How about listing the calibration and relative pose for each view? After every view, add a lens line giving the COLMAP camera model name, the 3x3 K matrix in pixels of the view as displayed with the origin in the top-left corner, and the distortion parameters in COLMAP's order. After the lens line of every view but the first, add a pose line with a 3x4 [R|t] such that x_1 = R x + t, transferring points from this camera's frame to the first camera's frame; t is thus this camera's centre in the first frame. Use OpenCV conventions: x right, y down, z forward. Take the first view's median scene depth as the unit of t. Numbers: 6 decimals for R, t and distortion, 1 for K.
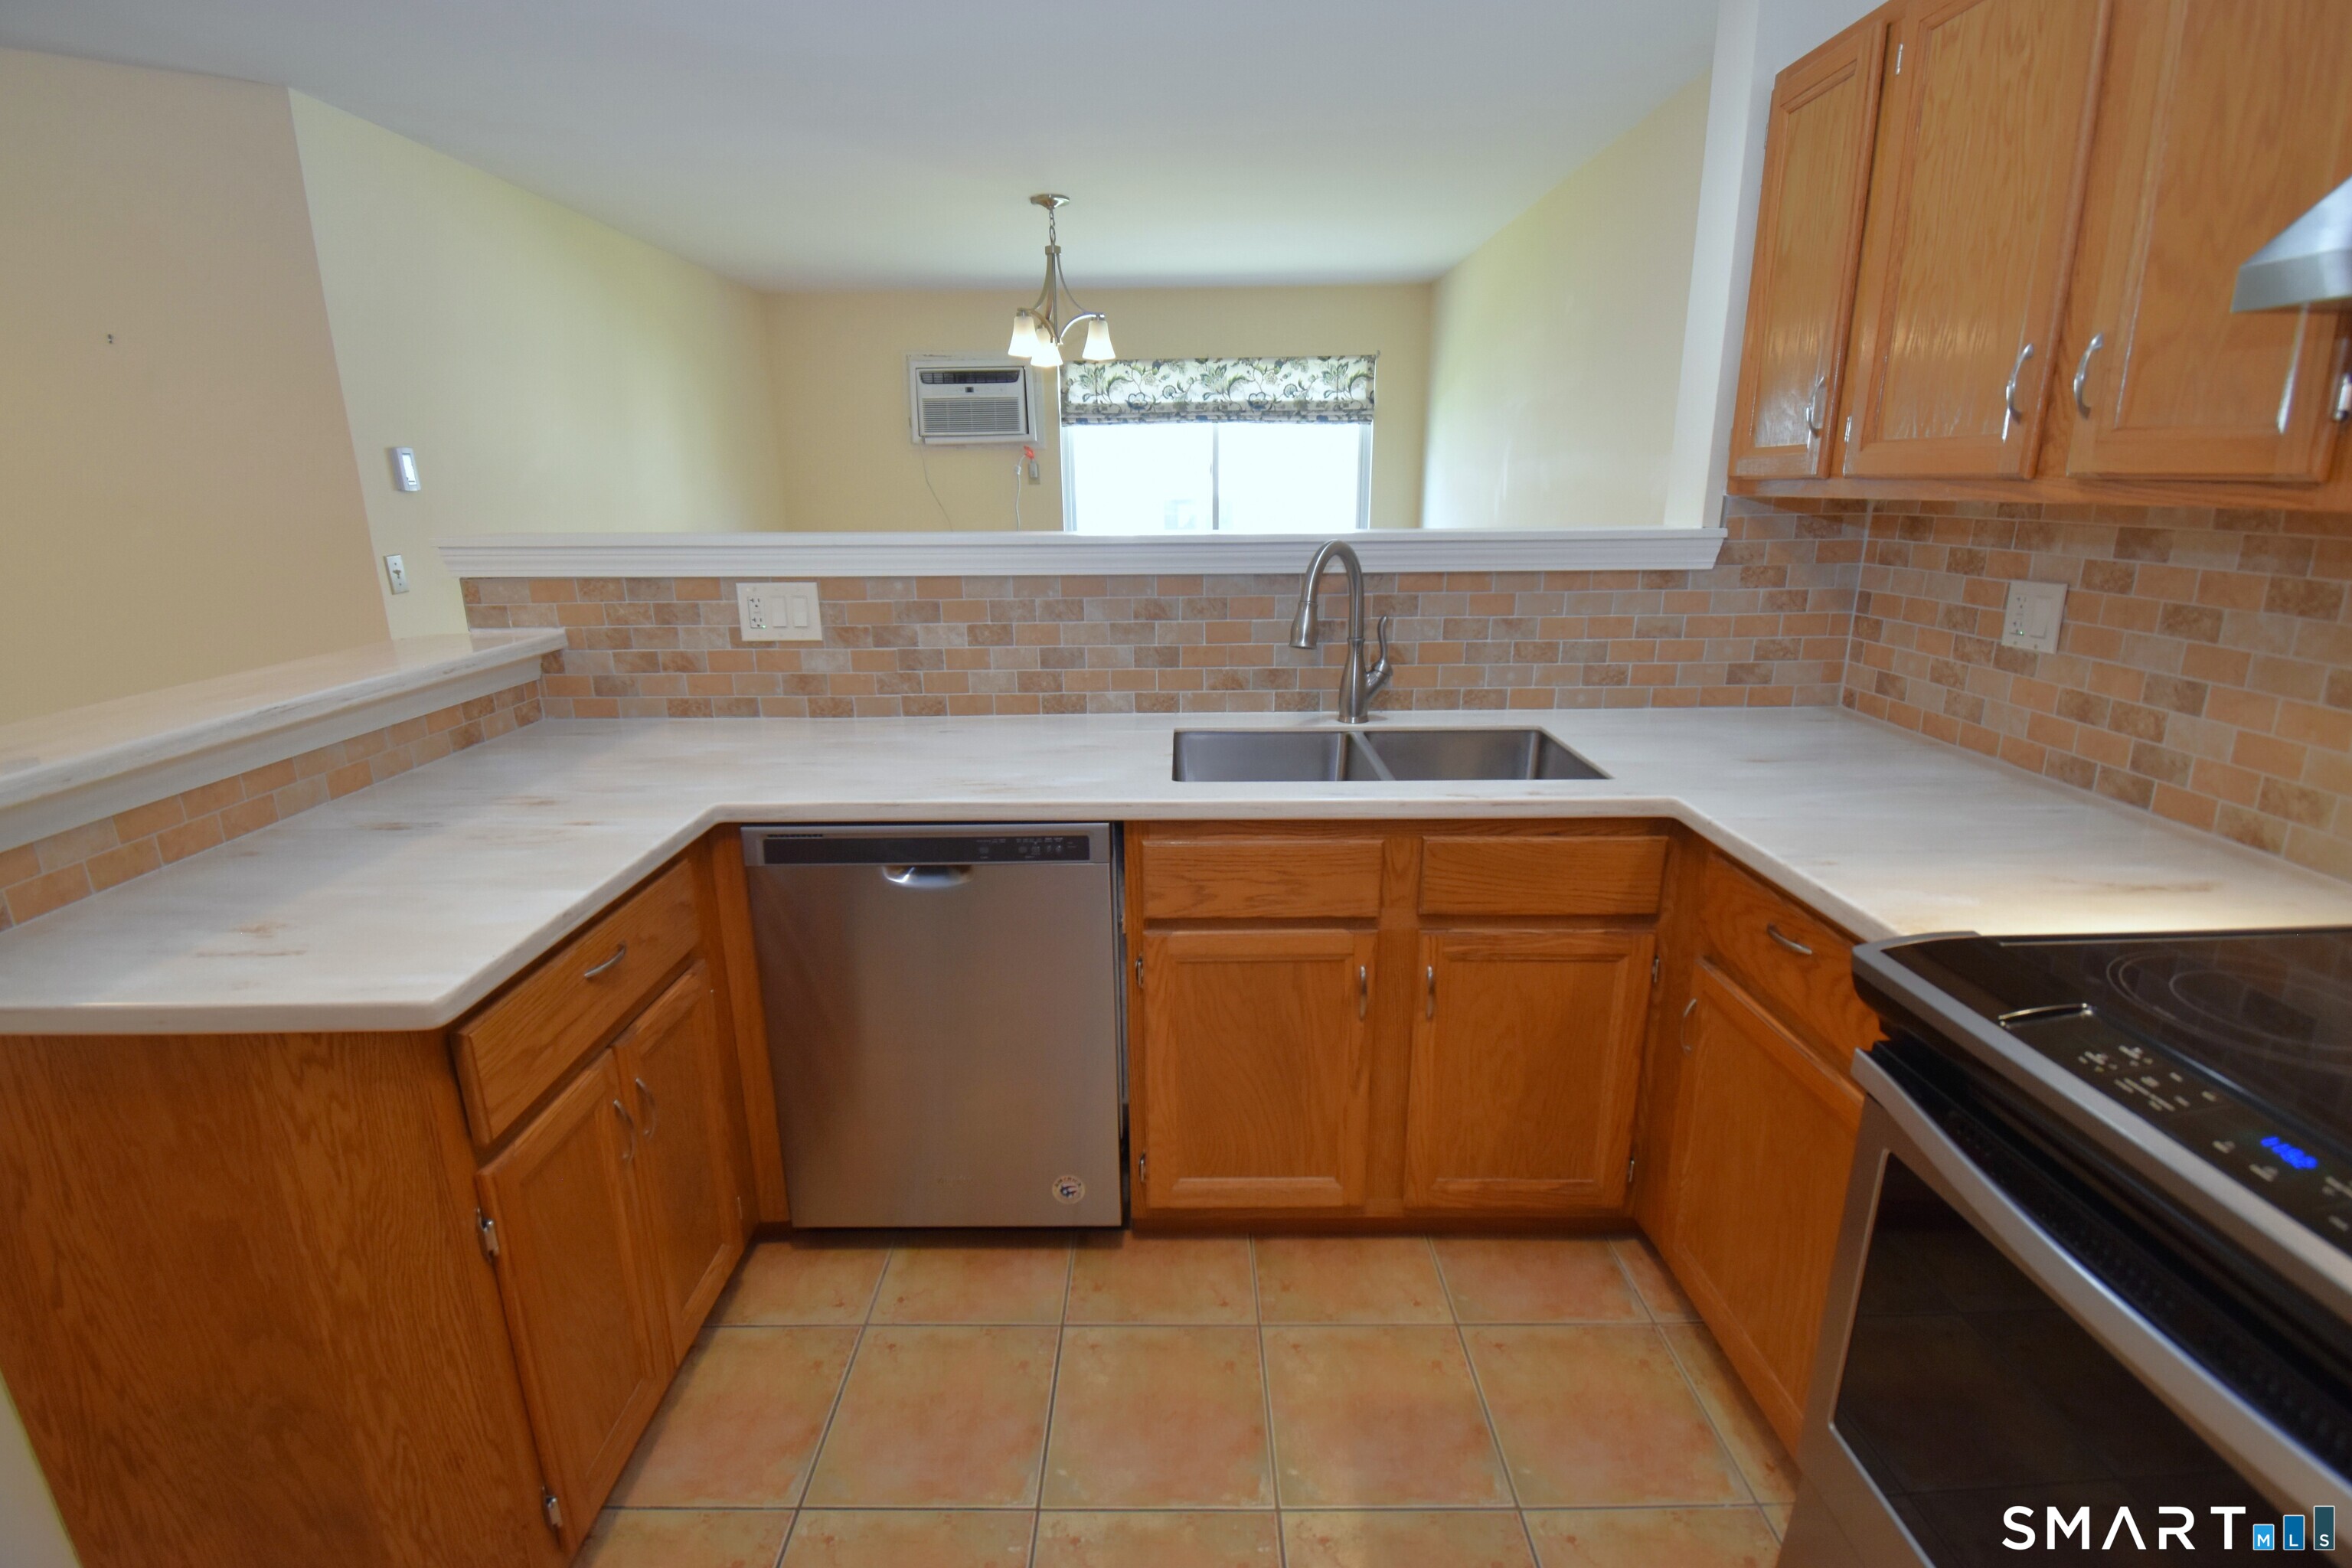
lens RADIAL K [[1055.3, 0, 1165.9], [0, 1055.3, 778.7], [0, 0, 1]] dist [0.024121, -0.028590]
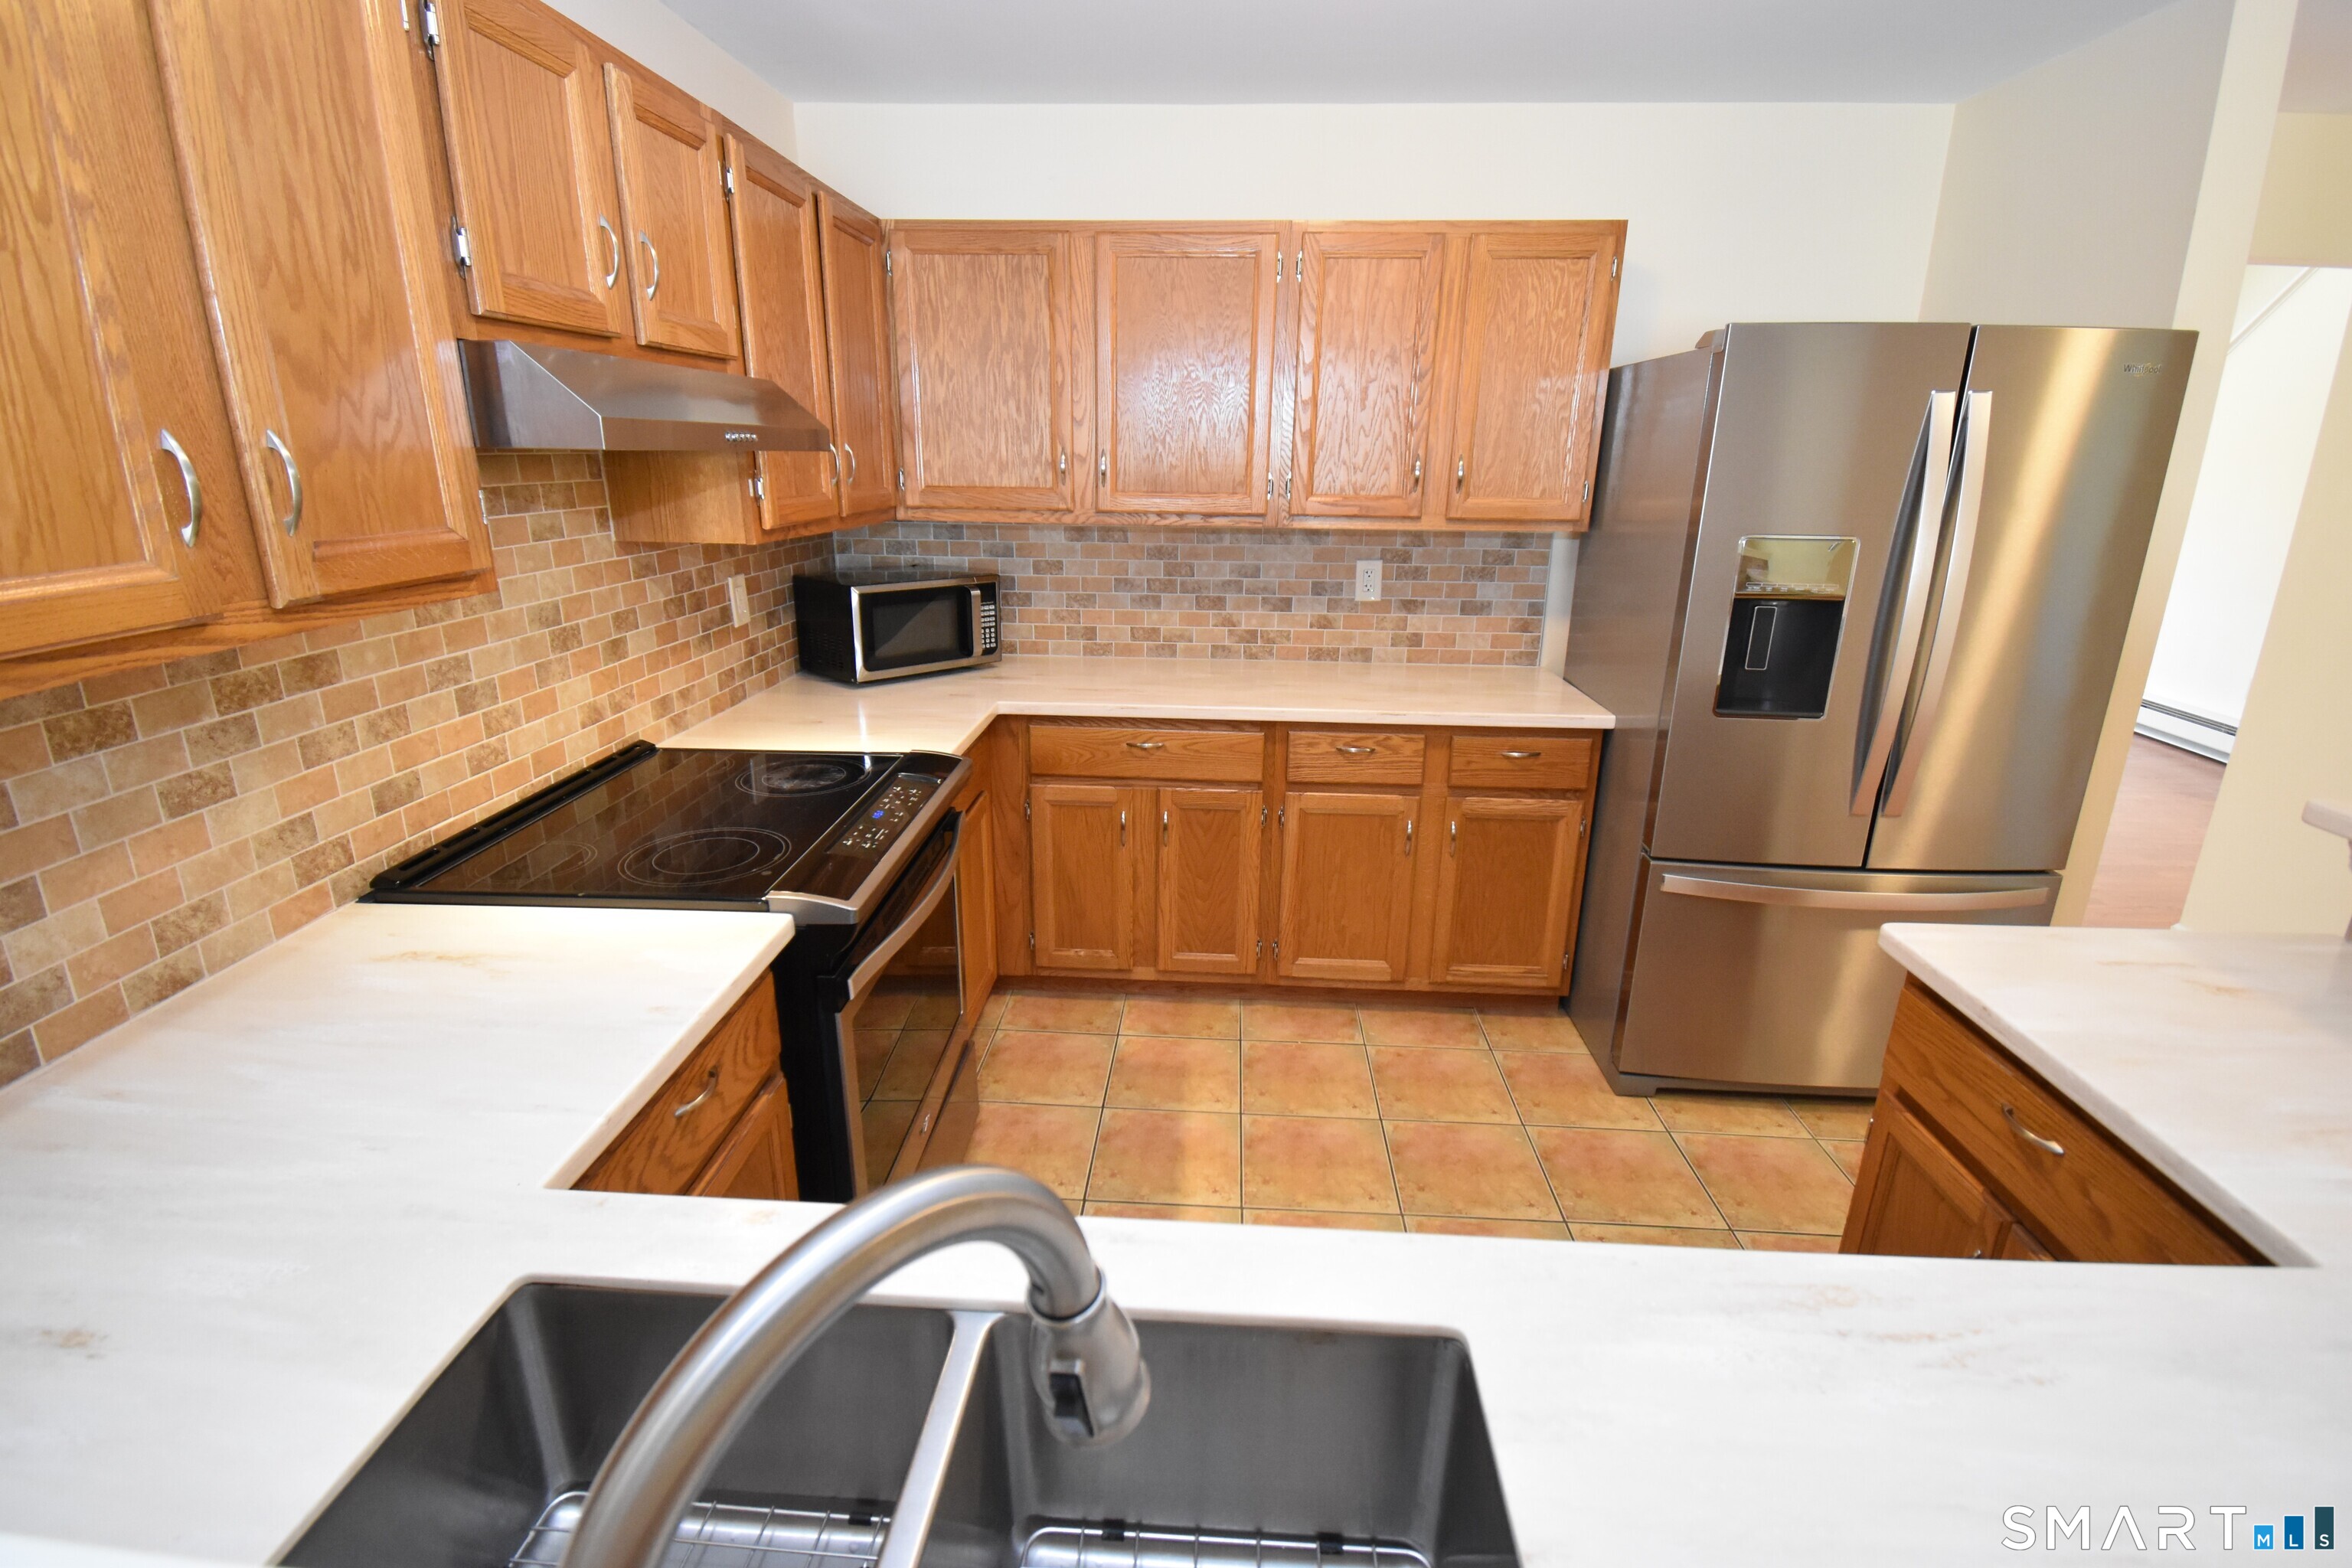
lens RADIAL K [[1055.3, 0, 1165.9], [0, 1055.3, 778.7], [0, 0, 1]] dist [0.024121, -0.028590]
pose [[-0.998251, -0.011073, 0.058064, 0.105303], [0.022135, 0.840797, 0.540898, -0.427718], [-0.054809, 0.541238, -0.839082, 1.230920]]
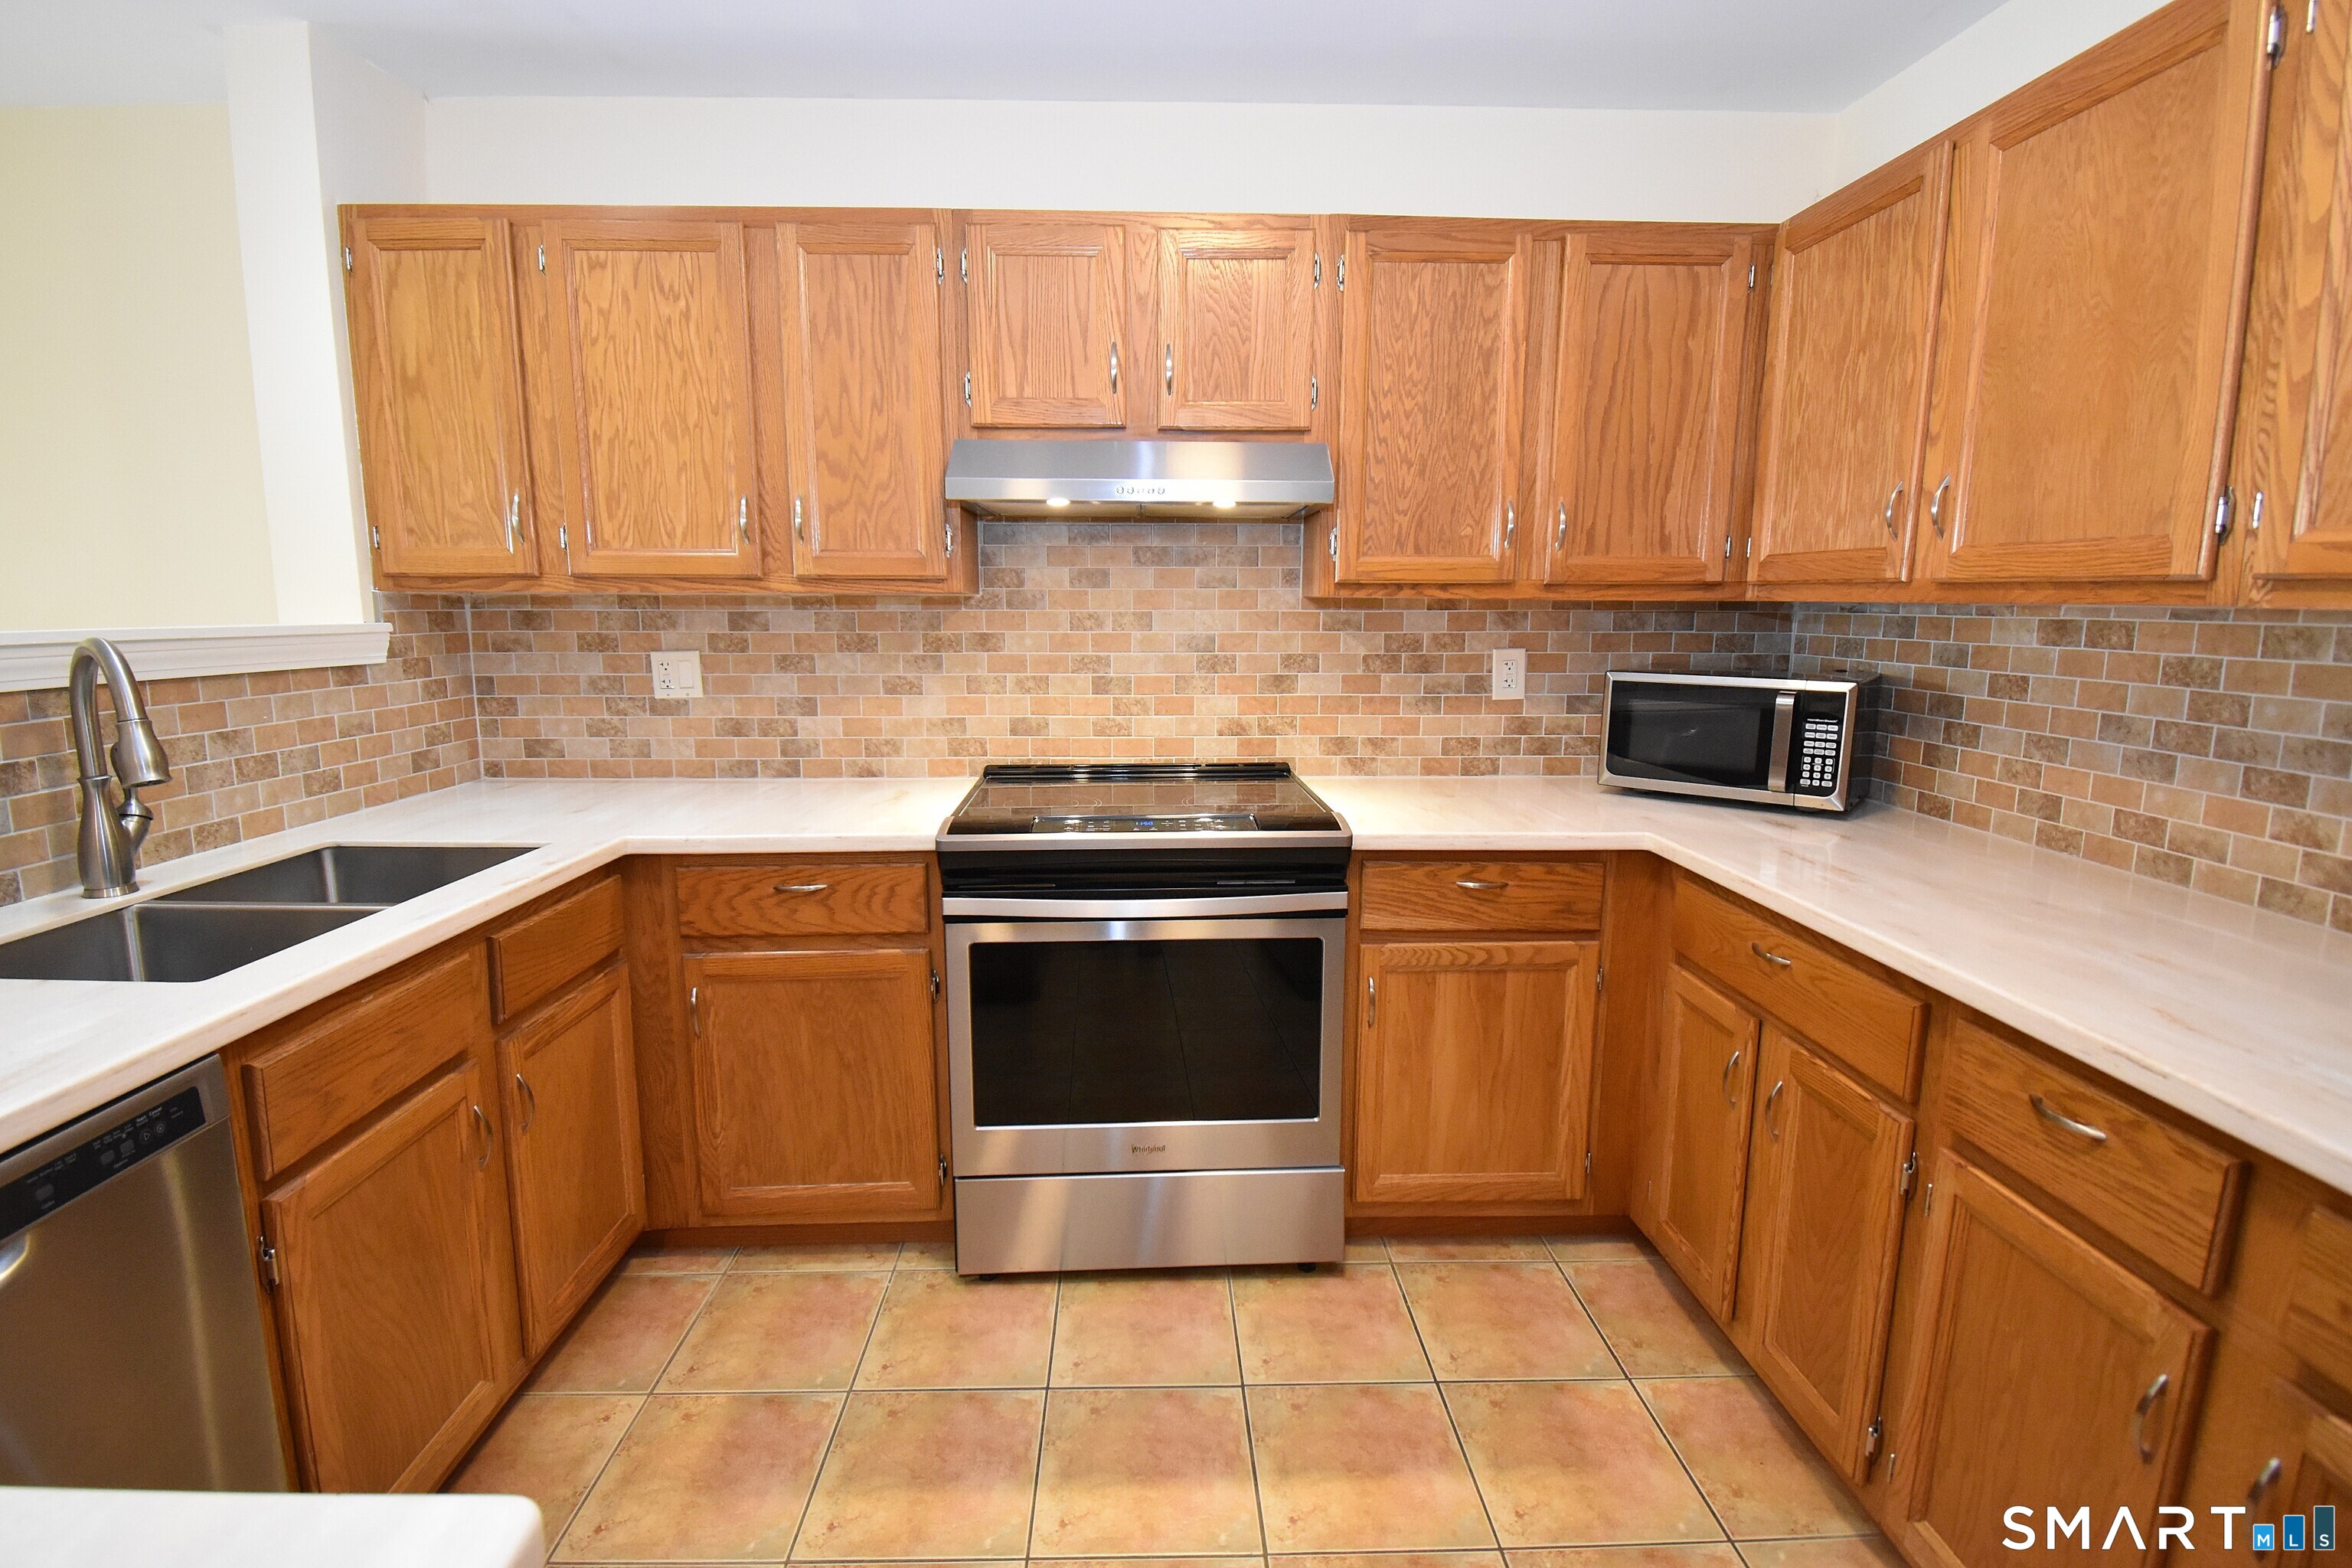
lens RADIAL K [[1071.4, 0, 1176.2], [0, 1071.4, 781.3], [0, 0, 1]] dist [0.023321, -0.029175]
pose [[-0.040341, -0.147778, 0.988197, -0.652692], [0.265133, 0.951966, 0.153184, -0.056616], [-0.963368, 0.268183, 0.000778, 0.364587]]
